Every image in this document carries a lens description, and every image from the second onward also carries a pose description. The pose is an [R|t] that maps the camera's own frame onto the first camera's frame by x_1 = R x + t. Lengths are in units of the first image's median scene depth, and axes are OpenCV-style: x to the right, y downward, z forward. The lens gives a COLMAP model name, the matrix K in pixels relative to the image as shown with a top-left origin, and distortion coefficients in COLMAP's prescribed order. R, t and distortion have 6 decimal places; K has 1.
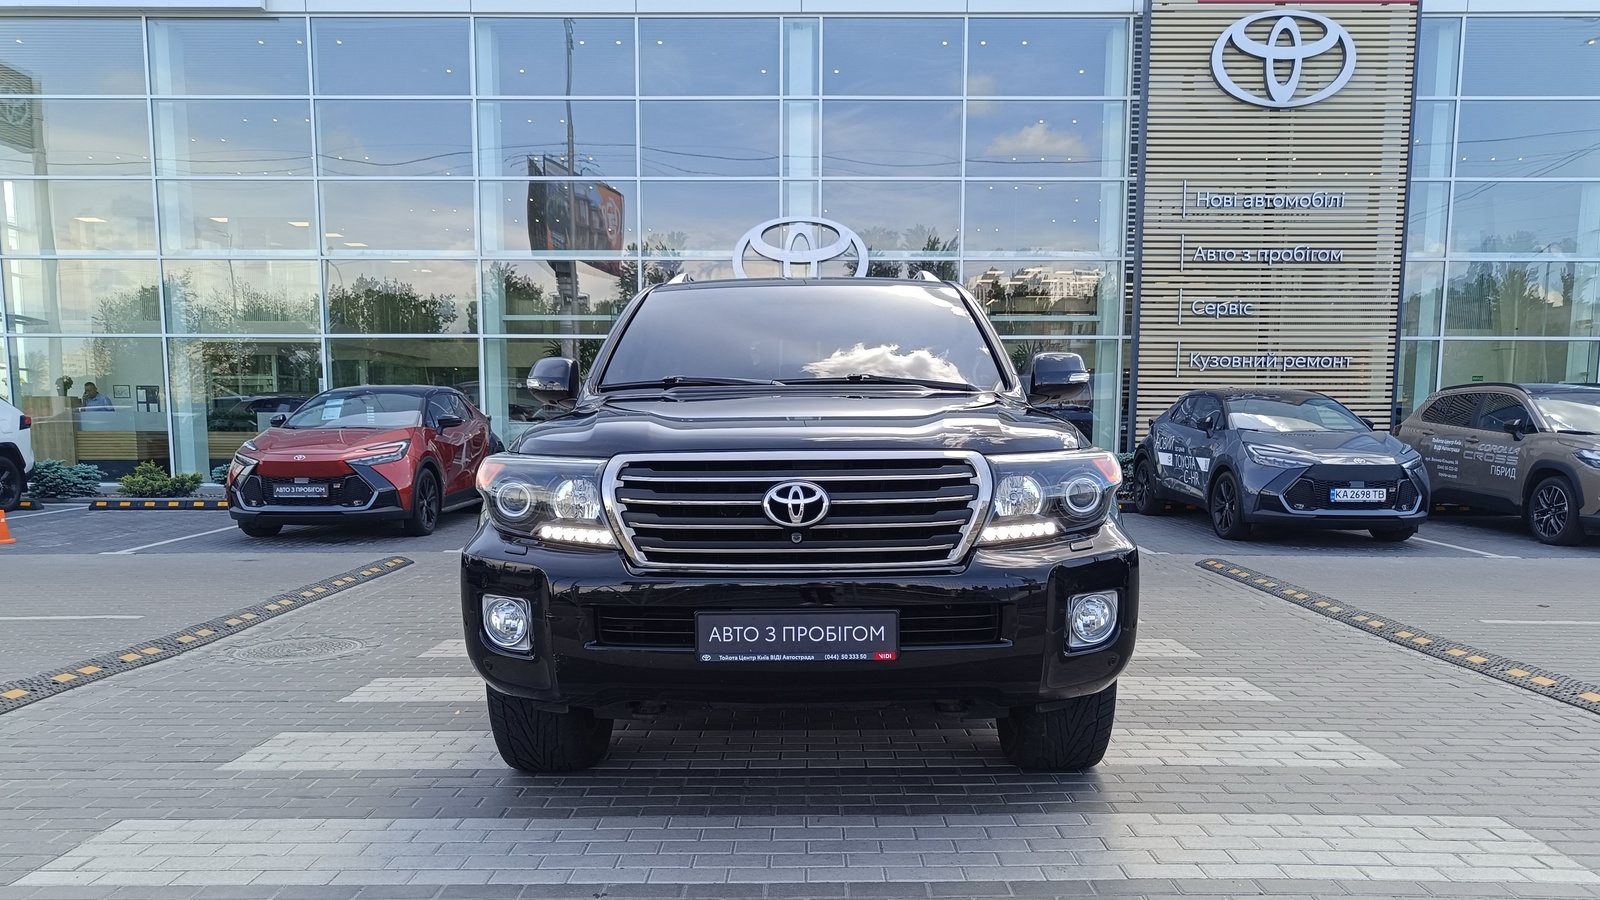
lens RADIAL K [[1123.2, 0, 800.1], [0, 1123.2, 549.3], [0, 0, 1]] dist [0.001810, 0.002887]
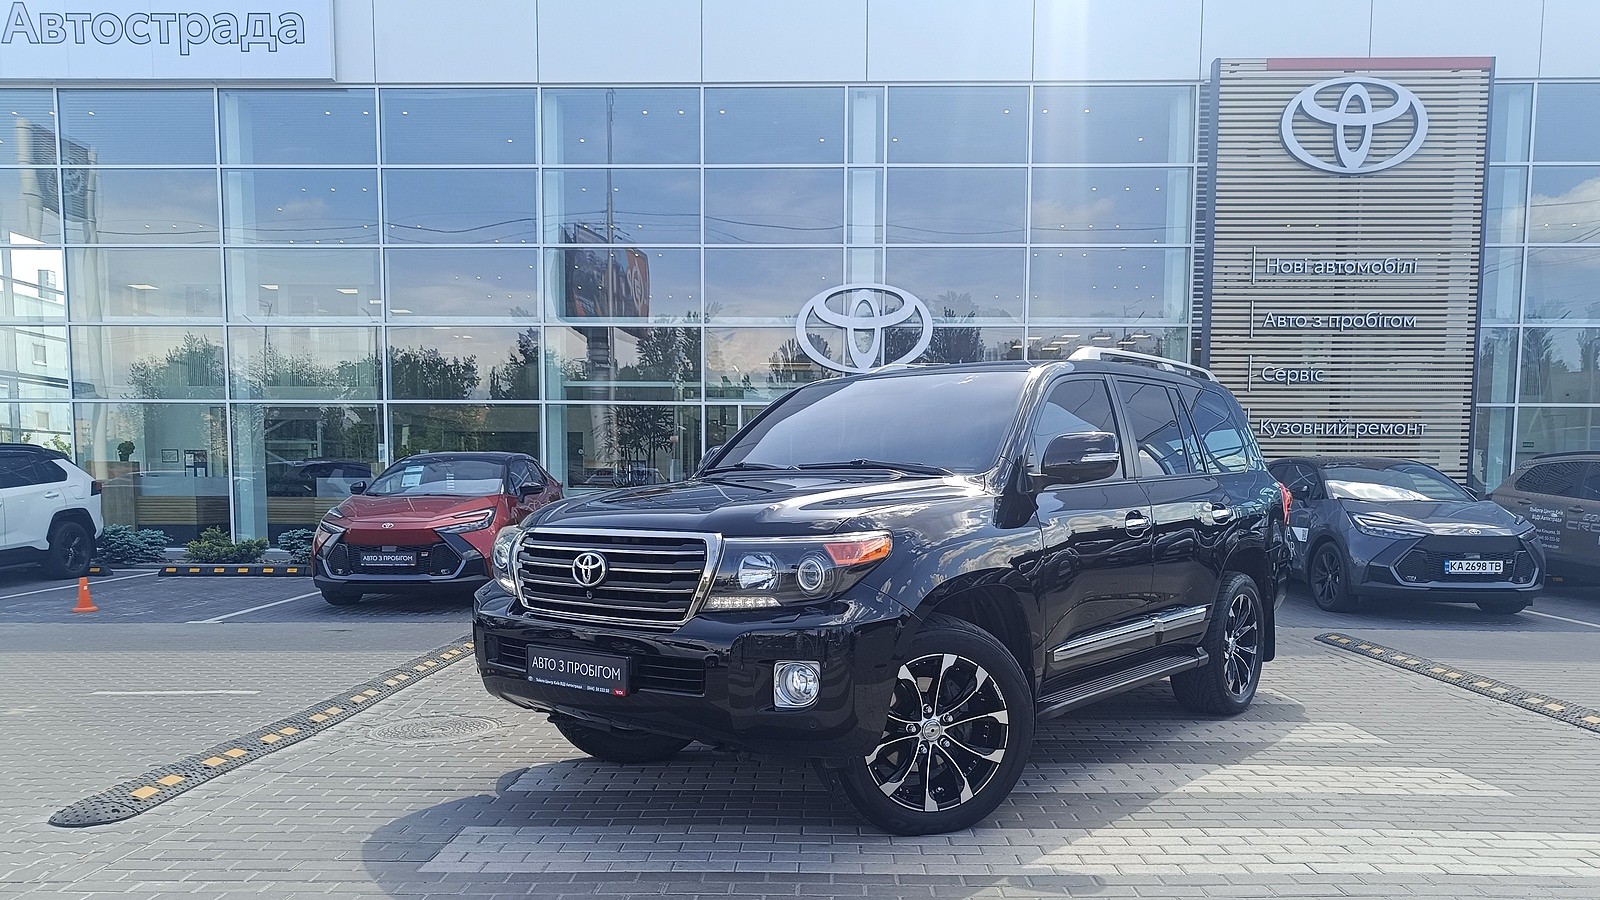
lens RADIAL K [[1117.3, 0, 794.0], [0, 1117.3, 573.4], [0, 0, 1]] dist [0.006743, -0.002393]
pose [[0.999864, 0.003203, -0.016206, -0.046860], [-0.003758, 0.999402, -0.034365, -0.004741], [0.016086, 0.034421, 0.999278, 0.016819]]
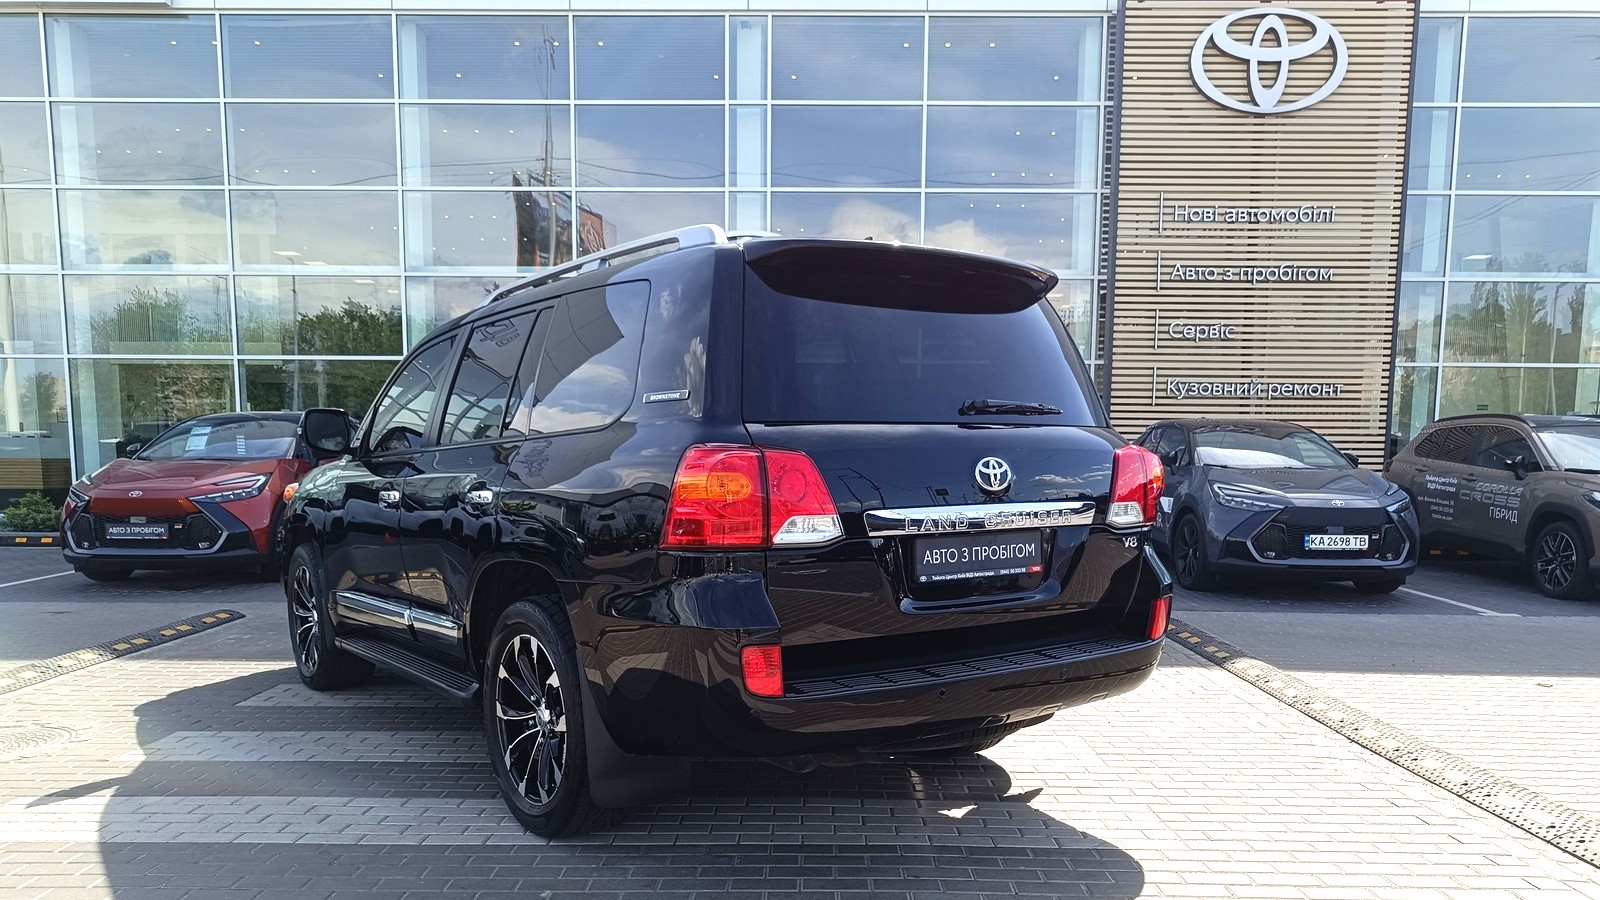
lens RADIAL K [[1121.7, 0, 802.7], [0, 1121.7, 571.2], [0, 0, 1]] dist [-0.001355, 0.006237]
pose [[0.999975, 0.004909, -0.005157, 0.053829], [-0.004920, 0.999986, -0.002031, -0.013909], [0.005147, 0.002056, 0.999985, 0.077835]]
